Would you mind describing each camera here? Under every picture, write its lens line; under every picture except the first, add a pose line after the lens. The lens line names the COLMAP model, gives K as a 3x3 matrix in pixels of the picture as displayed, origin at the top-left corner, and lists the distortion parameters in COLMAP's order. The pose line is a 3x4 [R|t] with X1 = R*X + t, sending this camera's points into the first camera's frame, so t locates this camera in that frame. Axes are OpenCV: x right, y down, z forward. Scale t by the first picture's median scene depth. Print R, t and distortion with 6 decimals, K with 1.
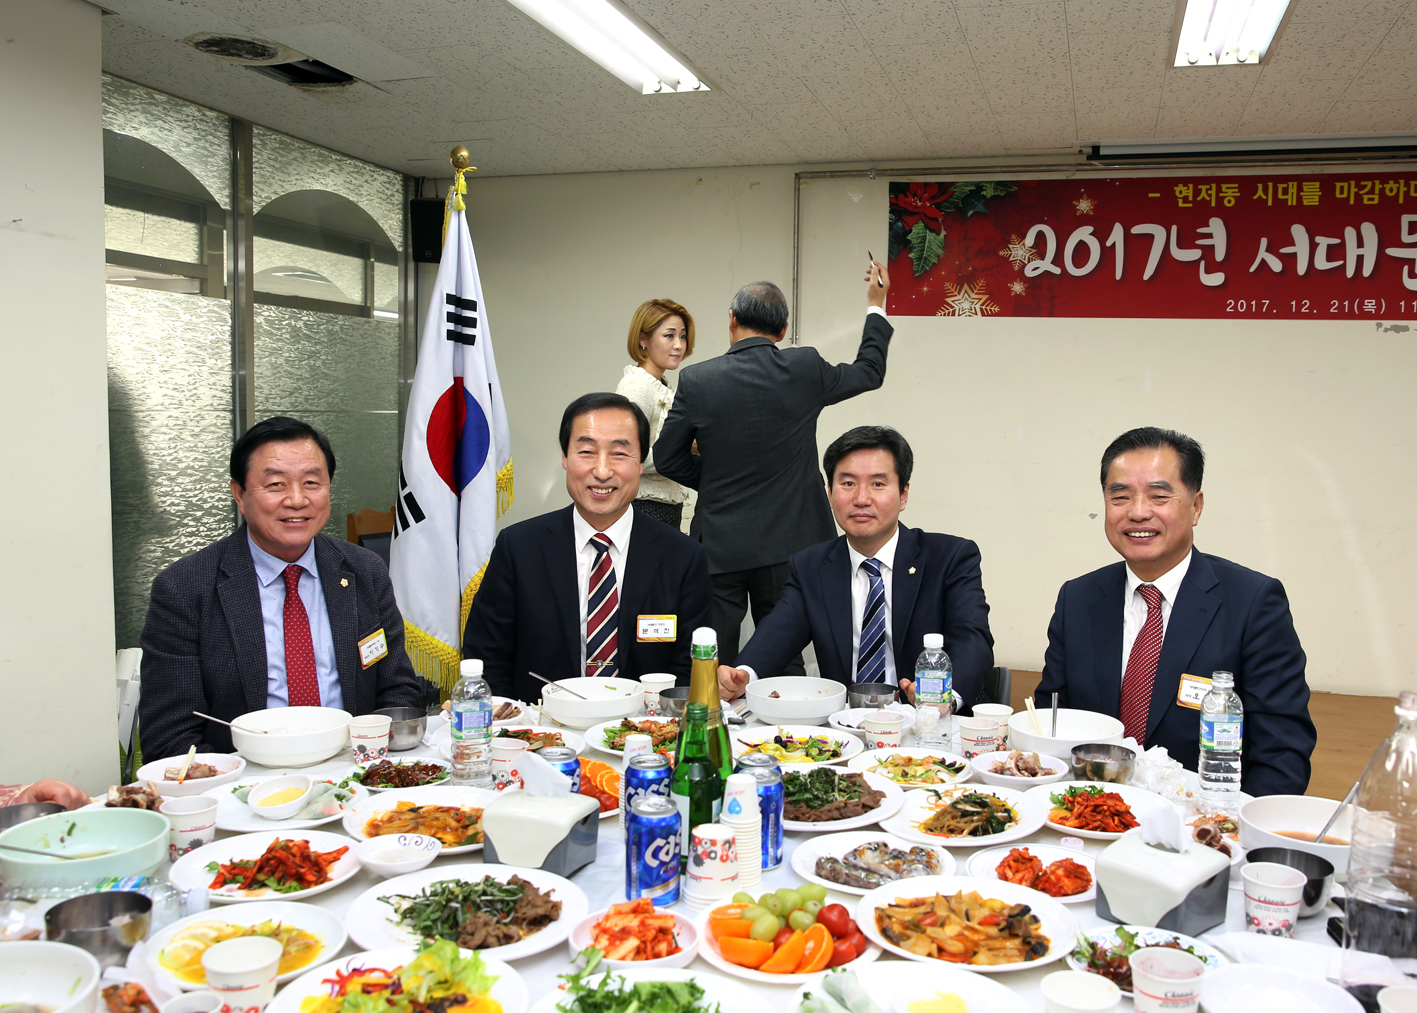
lens RADIAL K [[1197.3, 0, 749.3], [0, 1197.3, 533.8], [0, 0, 1]] dist [-0.119747, 0.112719]
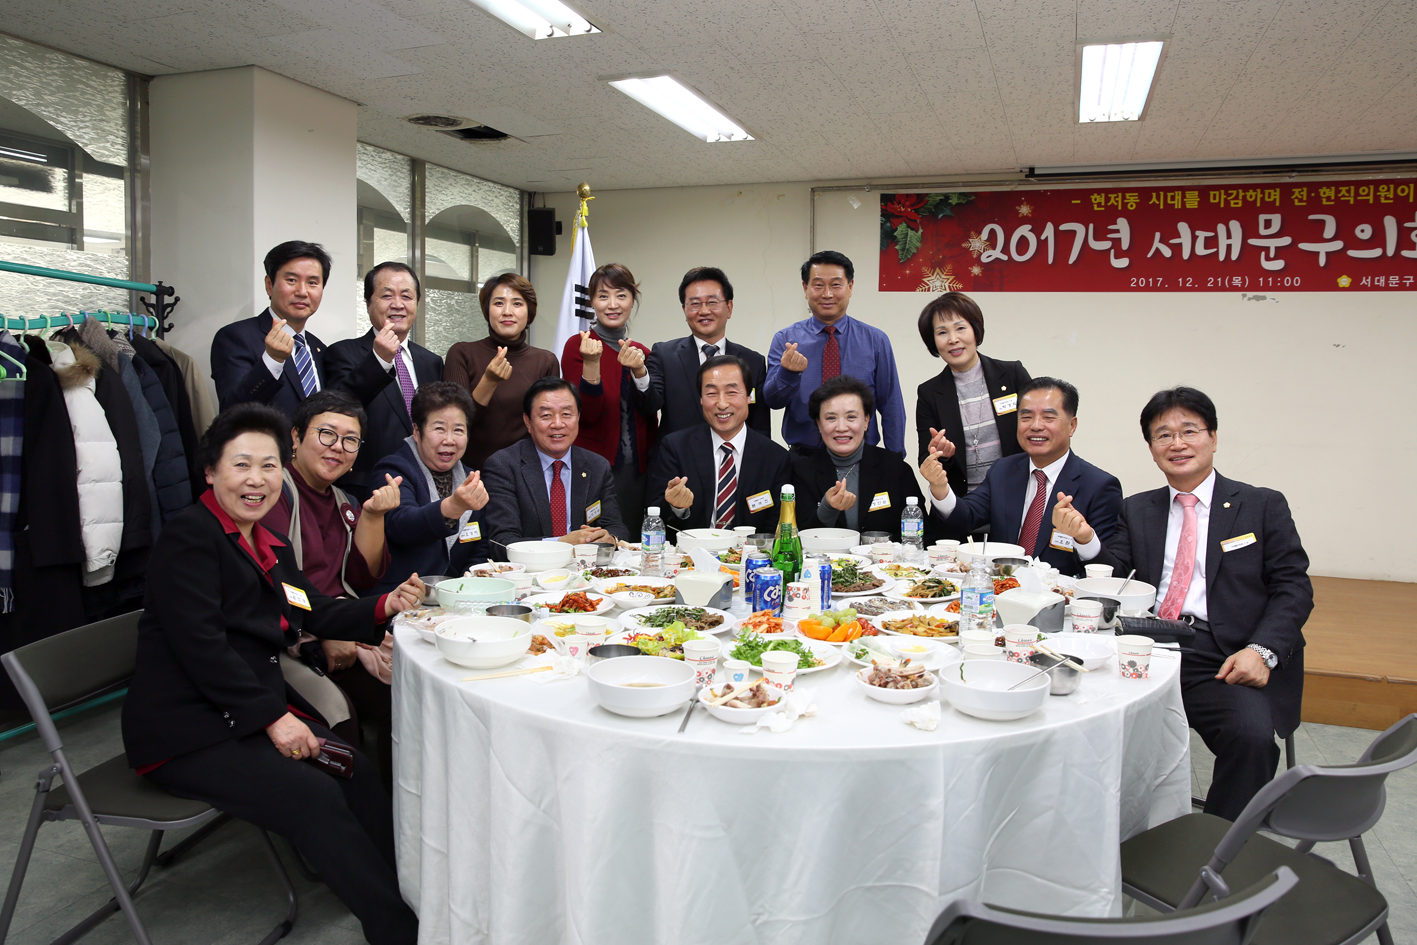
lens RADIAL K [[1057.6, 0, 691.6], [0, 1057.6, 439.2], [0, 0, 1]] dist [-0.123579, 0.099375]
pose [[0.998217, -0.004347, -0.059531, -0.039746], [0.002799, 0.999656, -0.026062, 0.022506], [0.059624, 0.025849, 0.997886, -0.293874]]
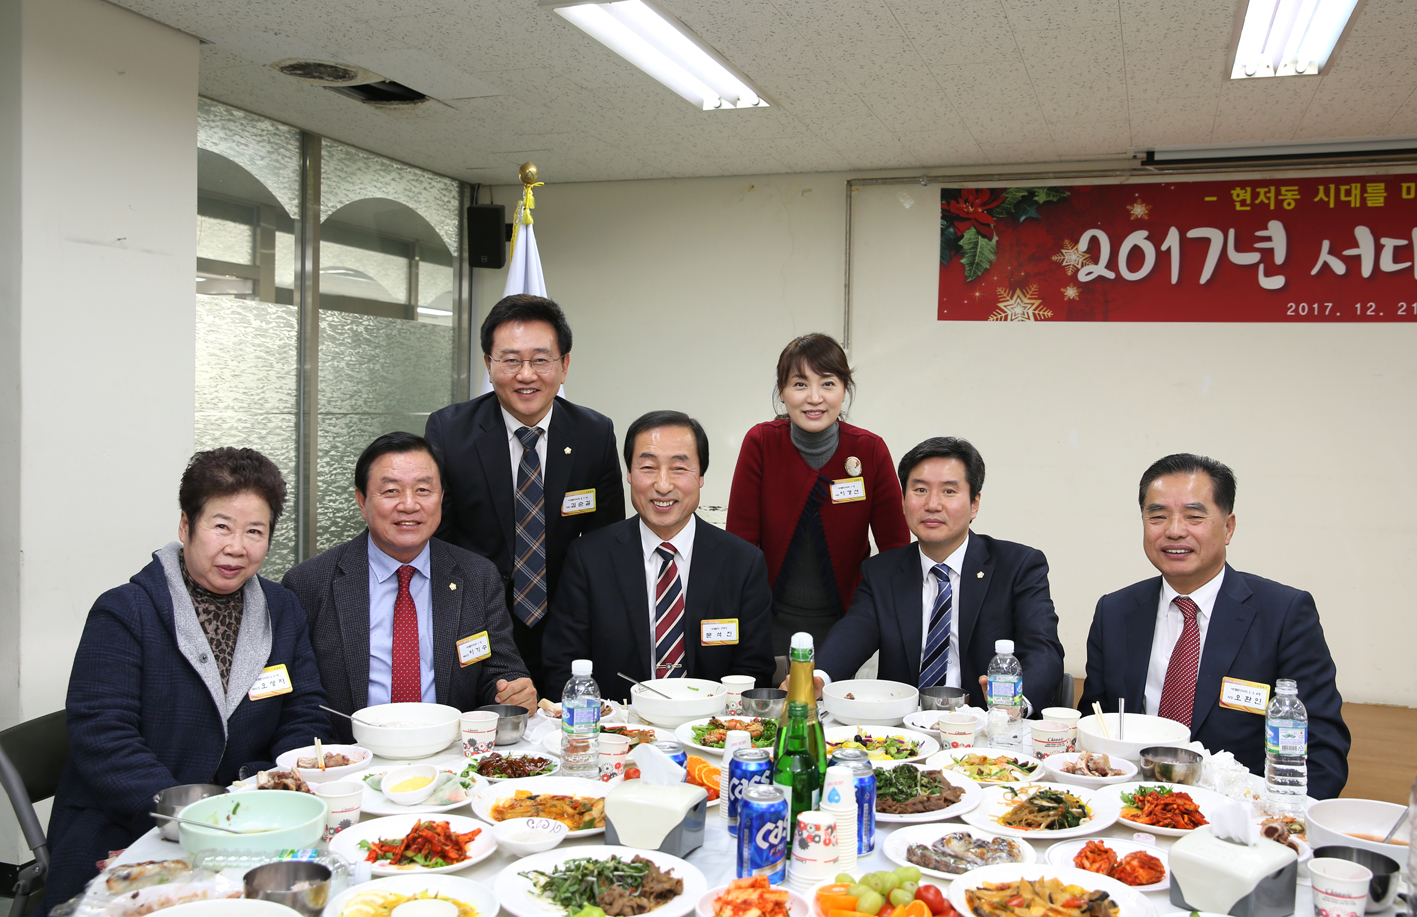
lens RADIAL K [[1249.5, 0, 708.5], [0, 1249.5, 458.5], [0, 0, 1]] dist [-0.081612, 0.122259]
pose [[0.998394, 0.003700, -0.056530, -0.026478], [-0.007030, 0.998243, -0.058827, -0.006048], [0.056213, 0.059130, 0.996666, -0.071428]]
